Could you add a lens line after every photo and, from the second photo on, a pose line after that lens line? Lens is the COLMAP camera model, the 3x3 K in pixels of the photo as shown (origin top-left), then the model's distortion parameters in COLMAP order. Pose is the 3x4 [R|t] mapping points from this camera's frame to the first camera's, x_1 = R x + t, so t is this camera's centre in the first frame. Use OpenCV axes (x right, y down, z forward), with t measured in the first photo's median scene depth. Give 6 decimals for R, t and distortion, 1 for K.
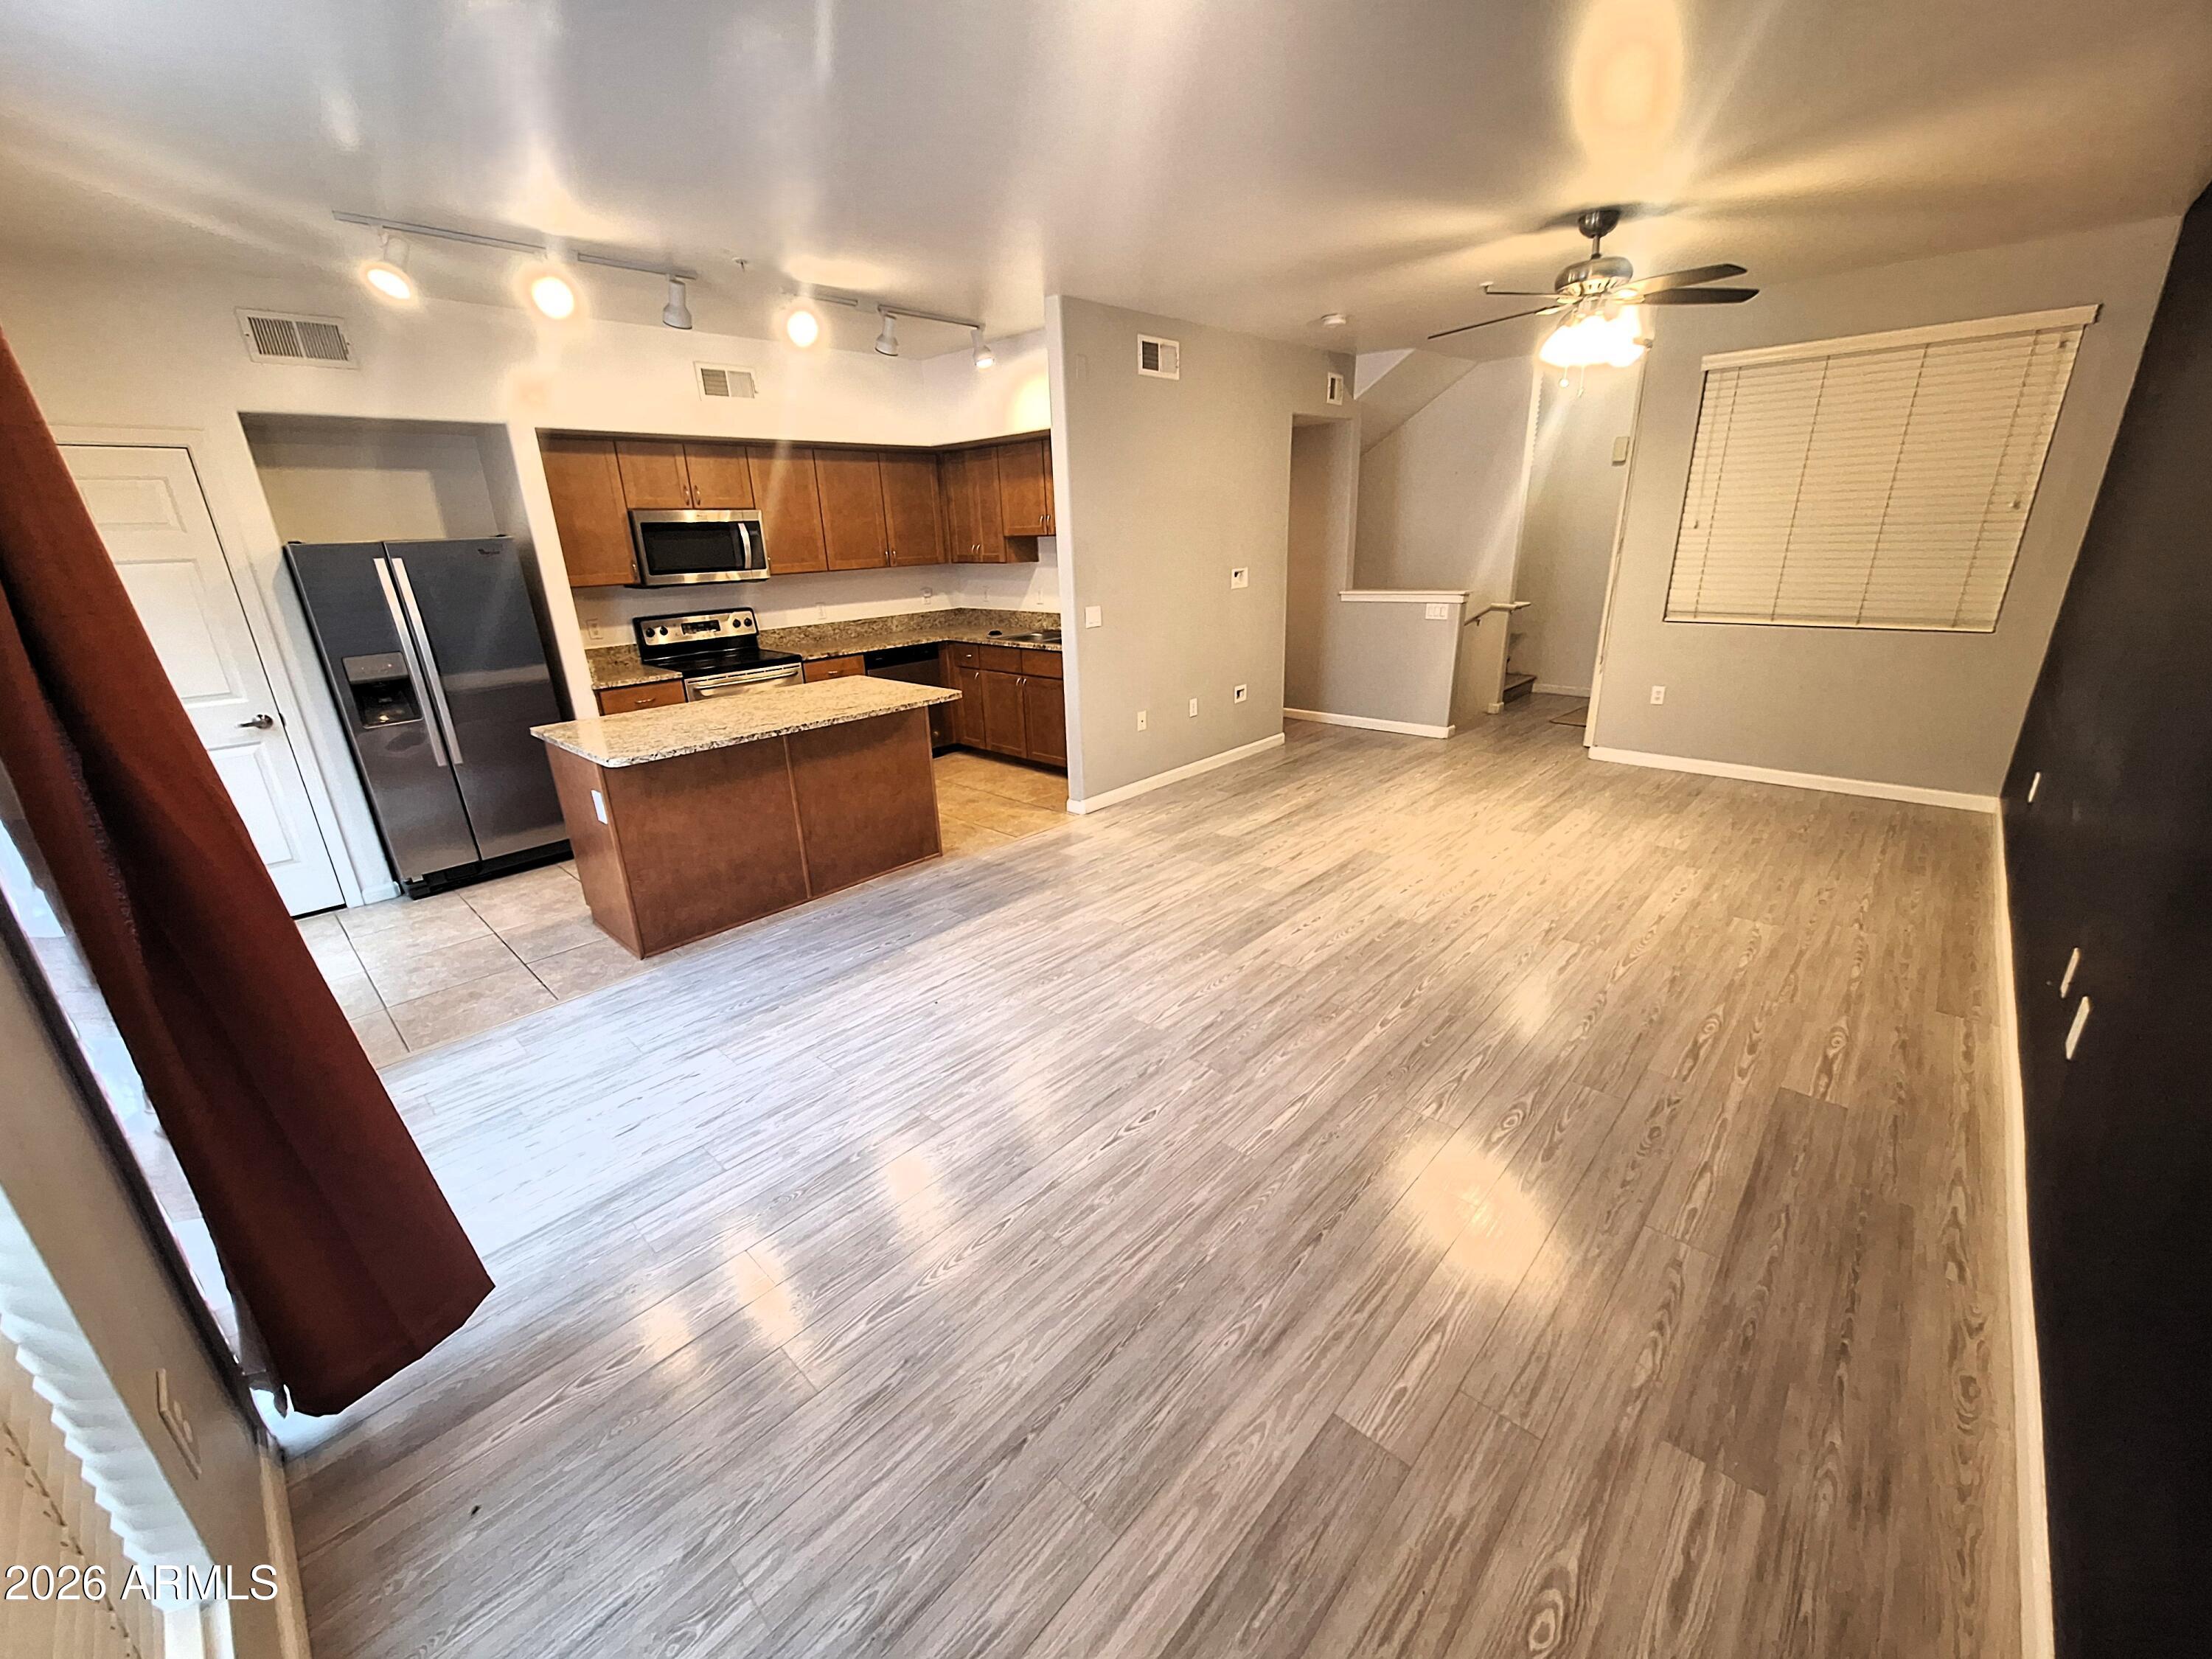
lens RADIAL K [[869.4, 0, 1106.0], [0, 869.4, 829.5], [0, 0, 1]] dist [-0.001303, 0.000048]
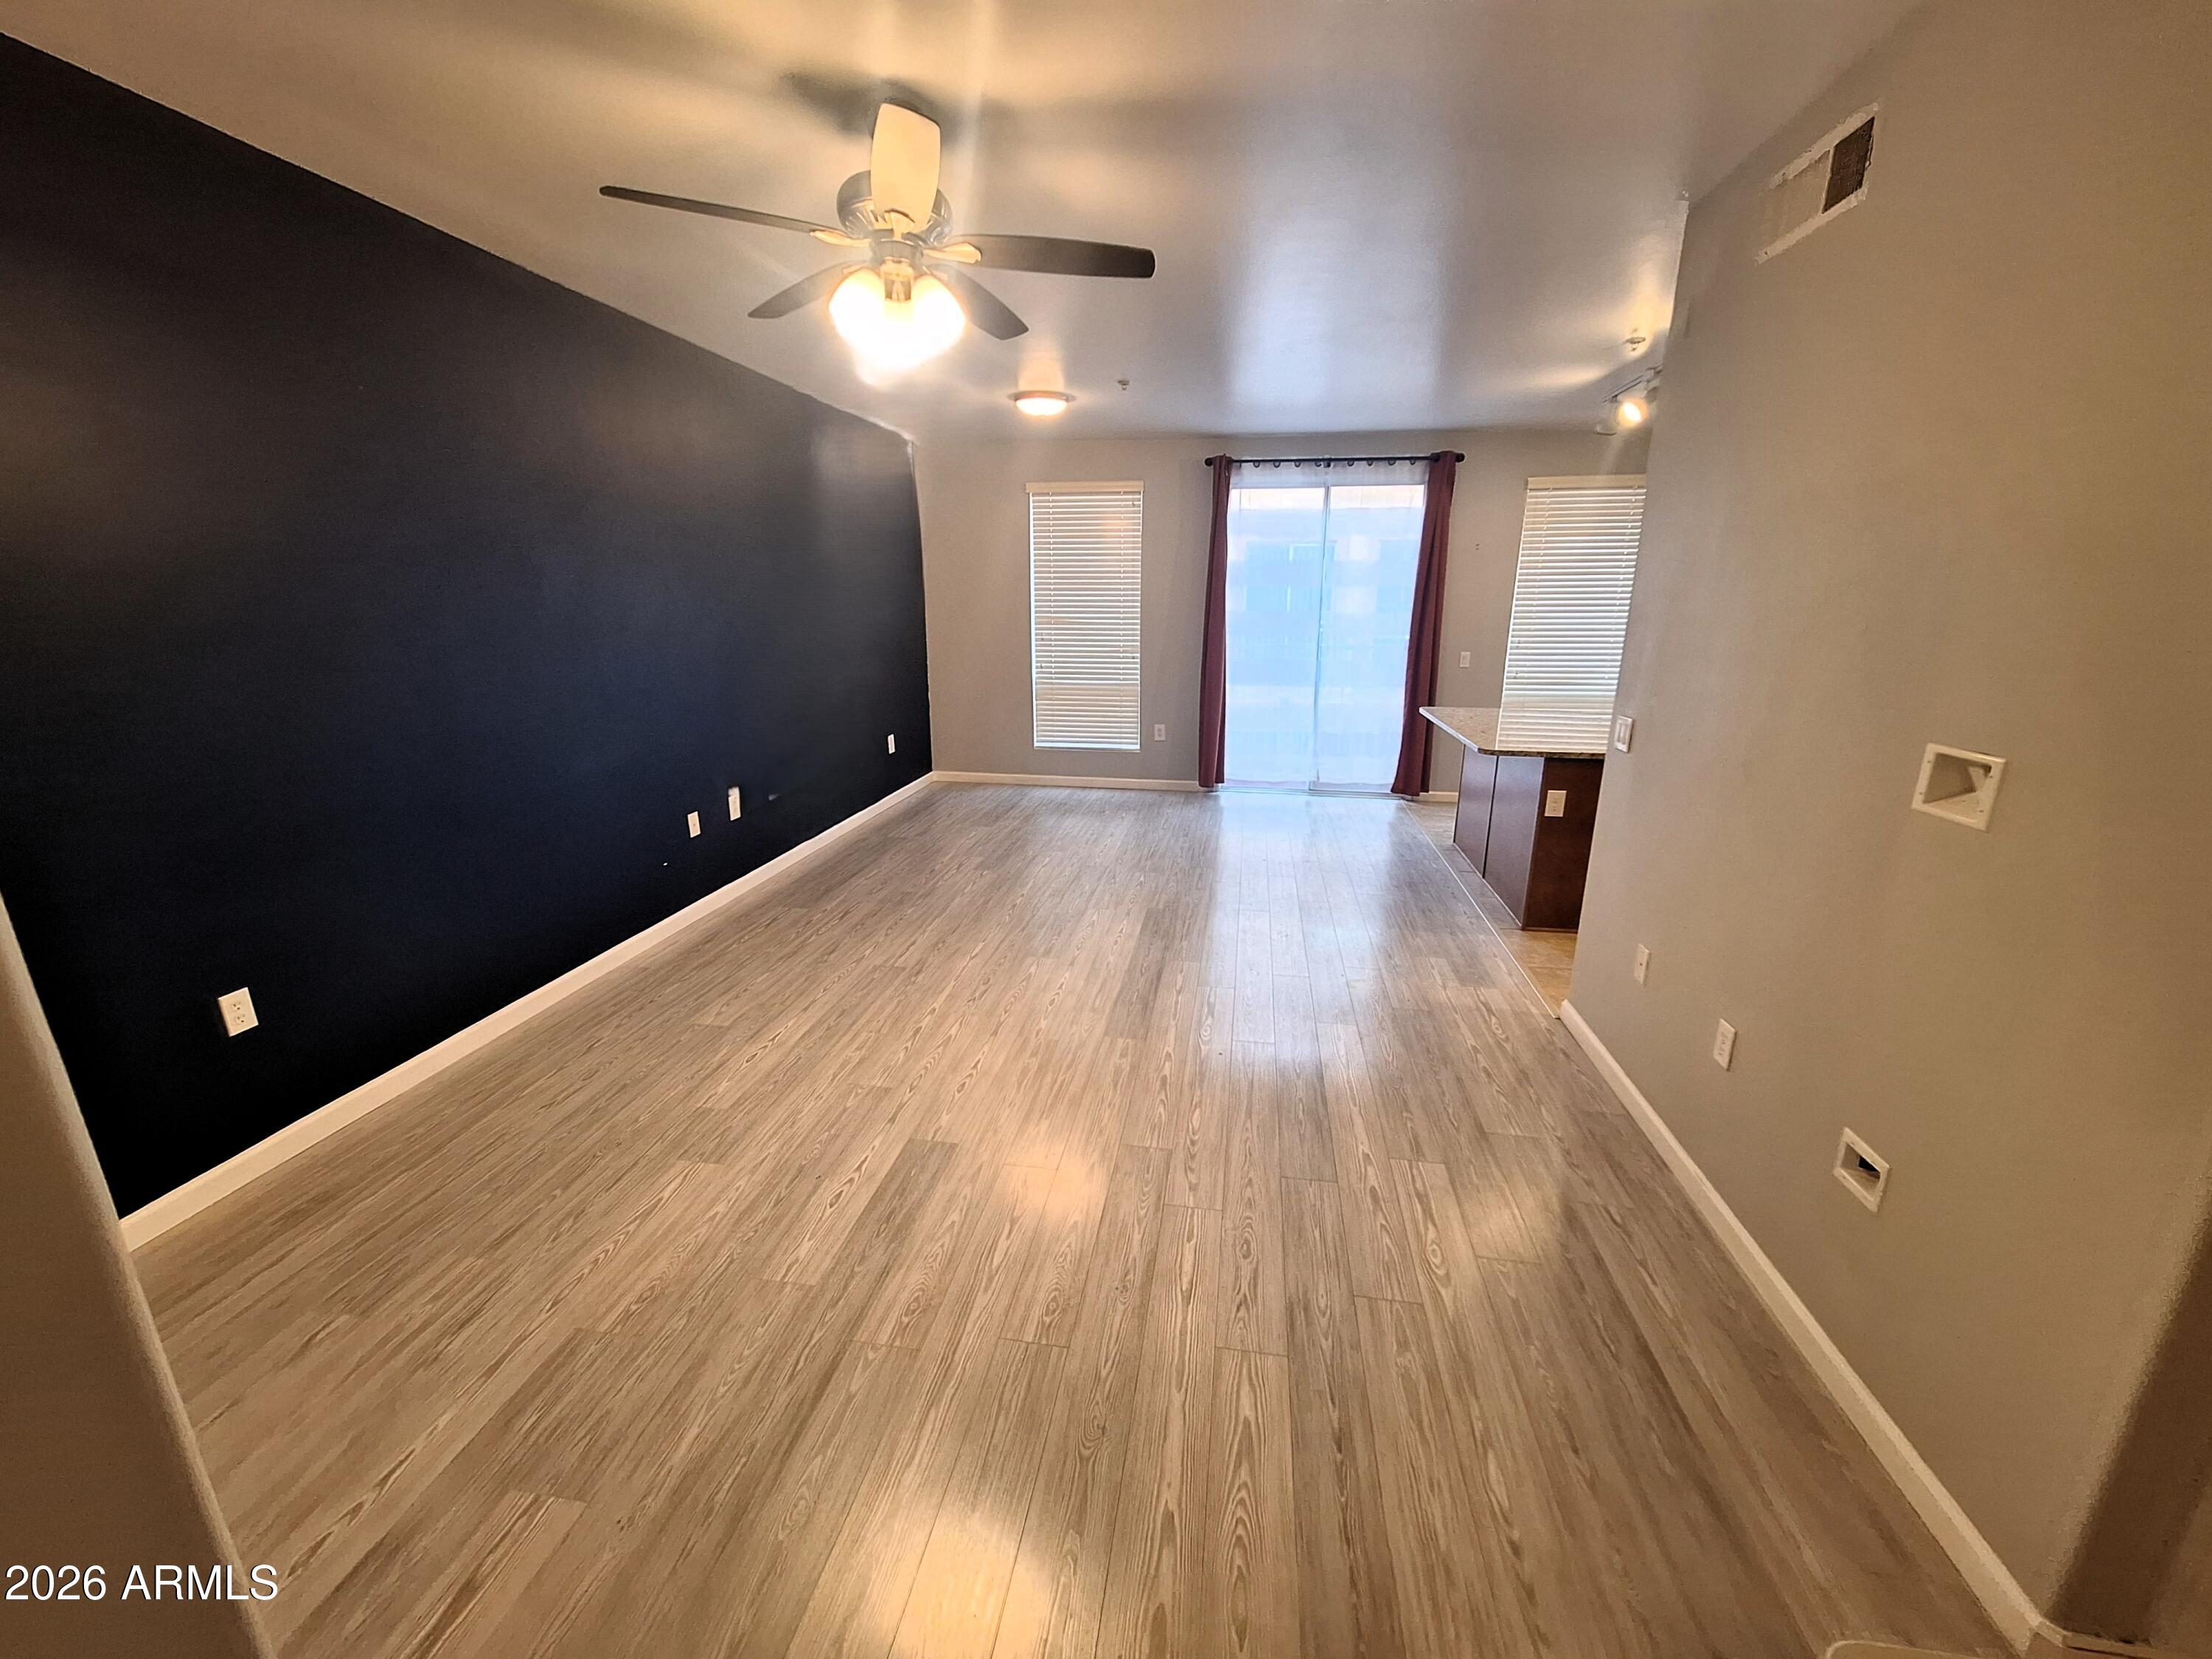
lens RADIAL K [[869.4, 0, 1106.0], [0, 869.4, 829.5], [0, 0, 1]] dist [-0.001303, 0.000048]
pose [[-0.827484, 0.176000, -0.533192, 0.954492], [-0.161339, 0.835027, 0.526022, -0.695368], [0.537810, 0.521300, -0.662576, 1.935523]]
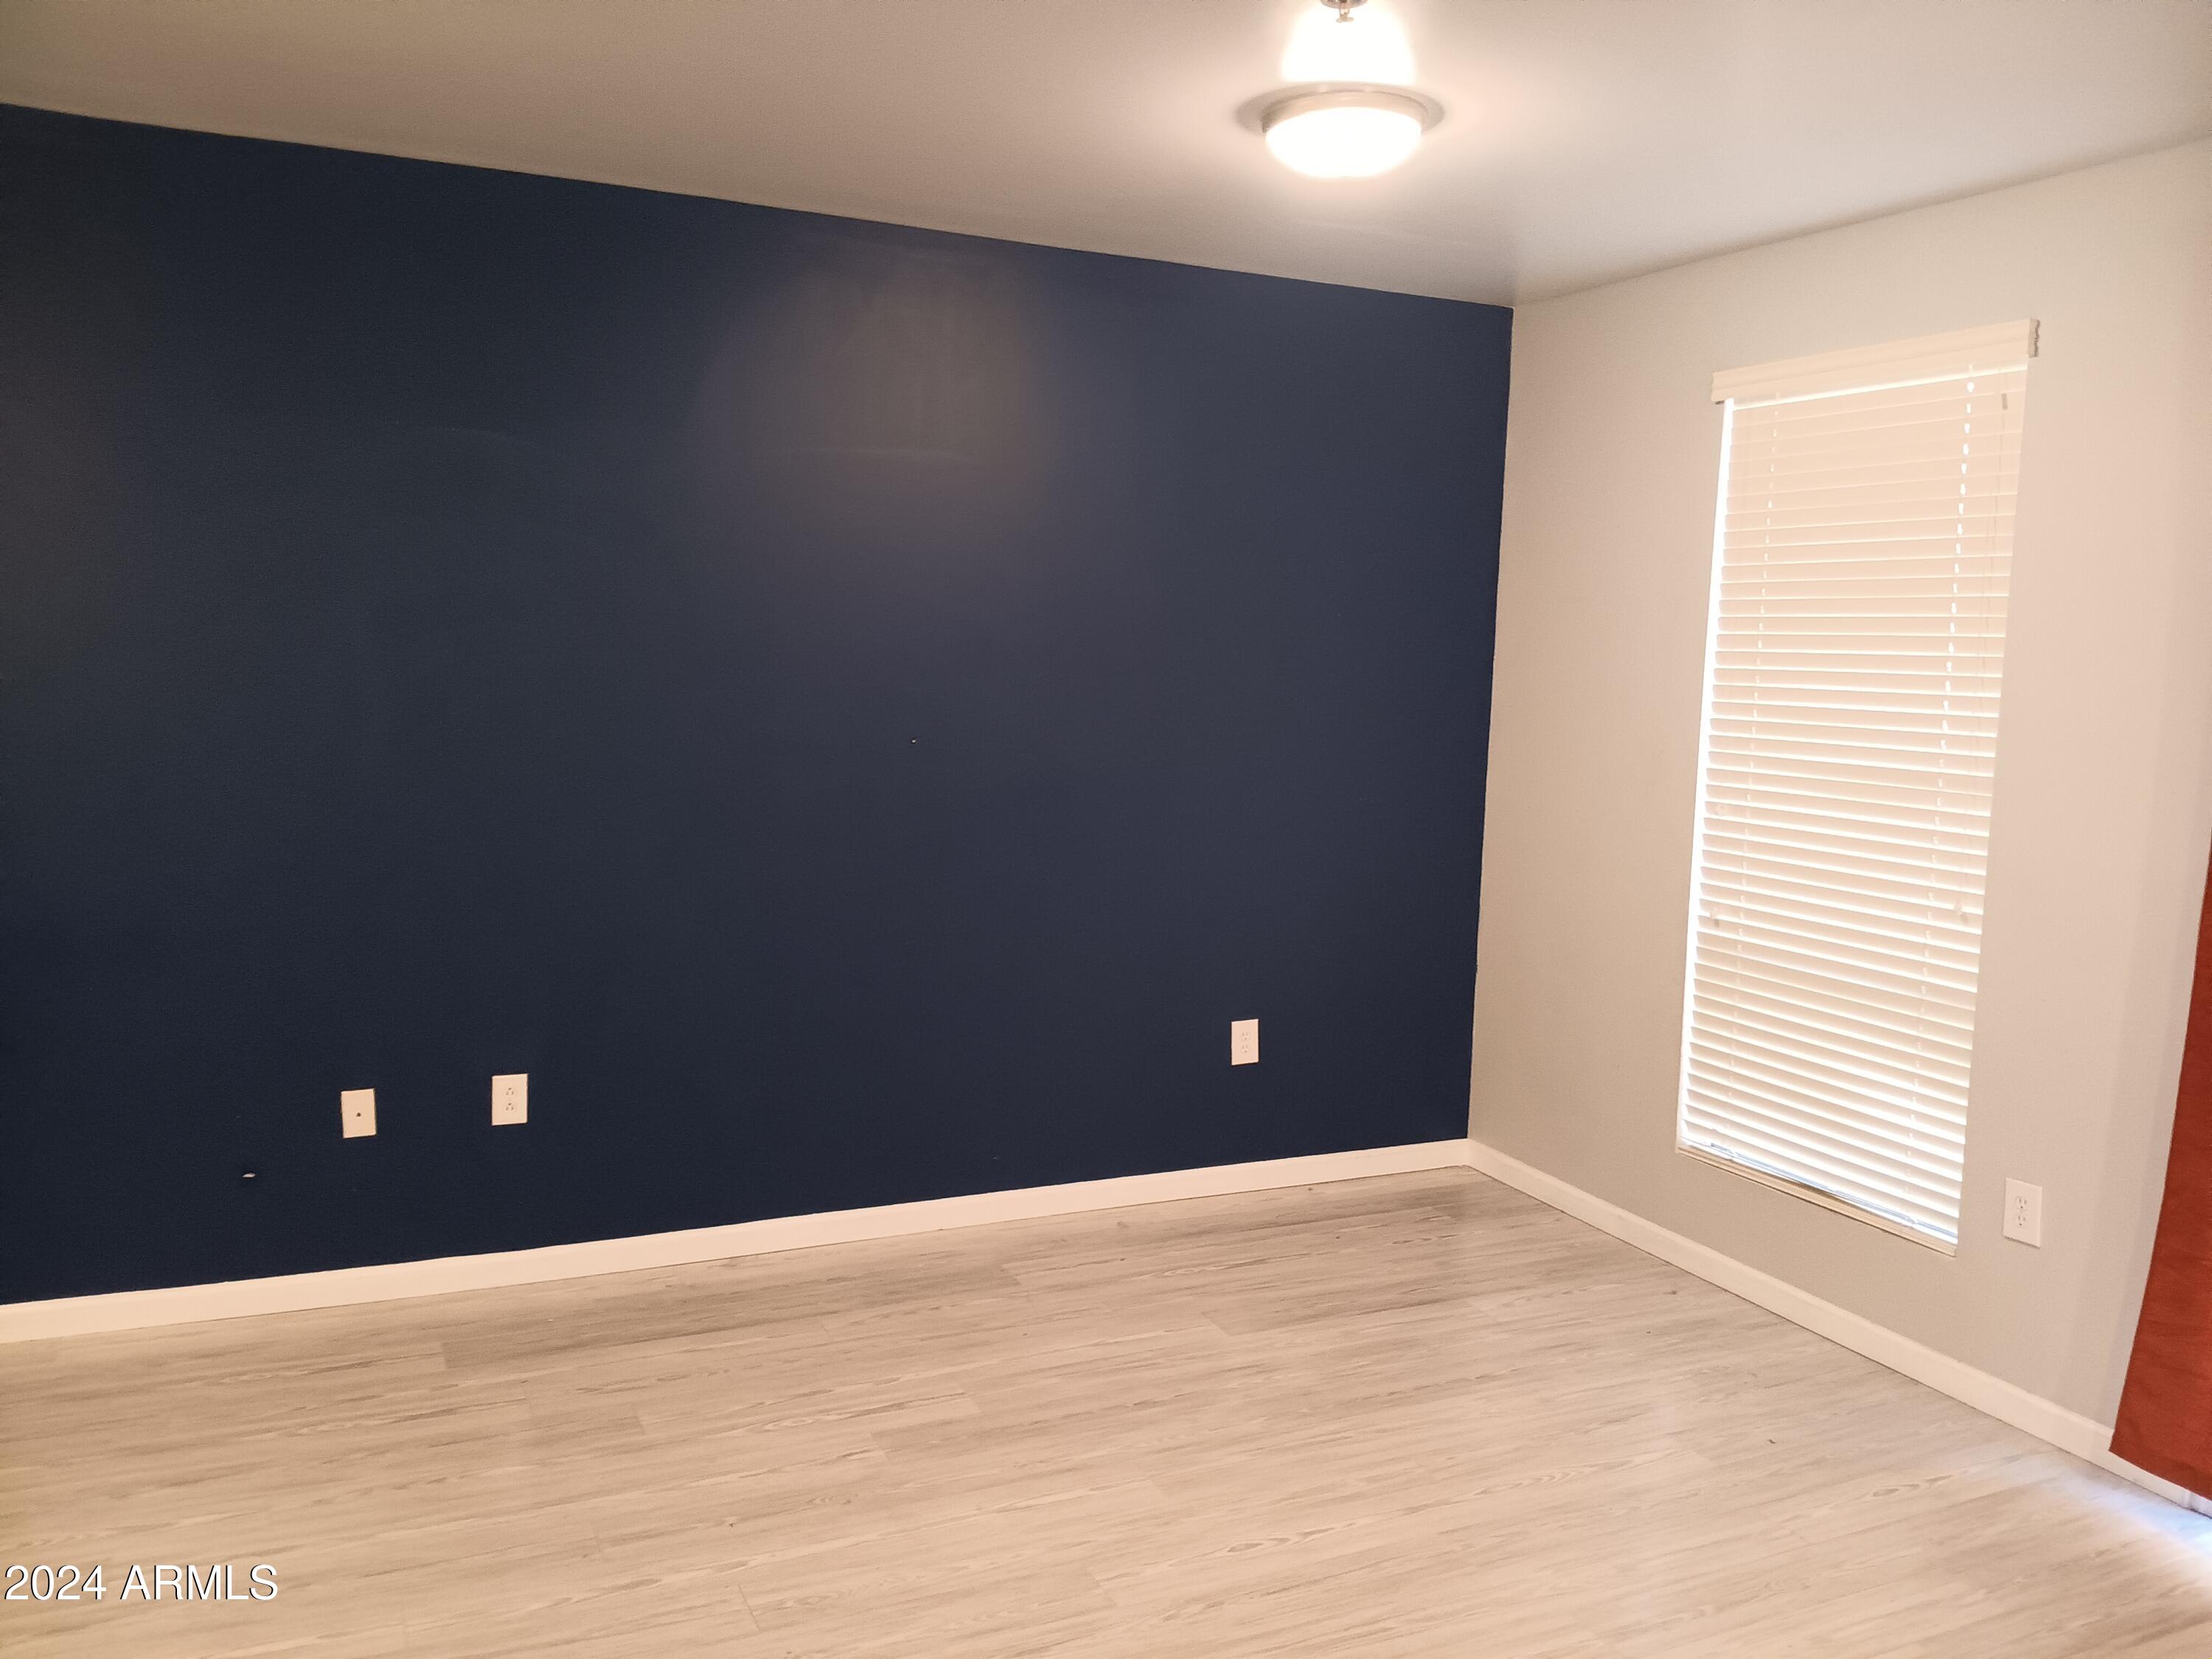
lens RADIAL K [[1706.8, 0, 1103.8], [0, 1706.8, 810.7], [0, 0, 1]] dist [0.084355, -0.153425]
pose [[-0.928761, -0.033831, 0.369132, -0.245648], [0.120528, 0.914152, 0.387039, -0.538742], [-0.350536, 0.403957, -0.844951, 1.509345]]
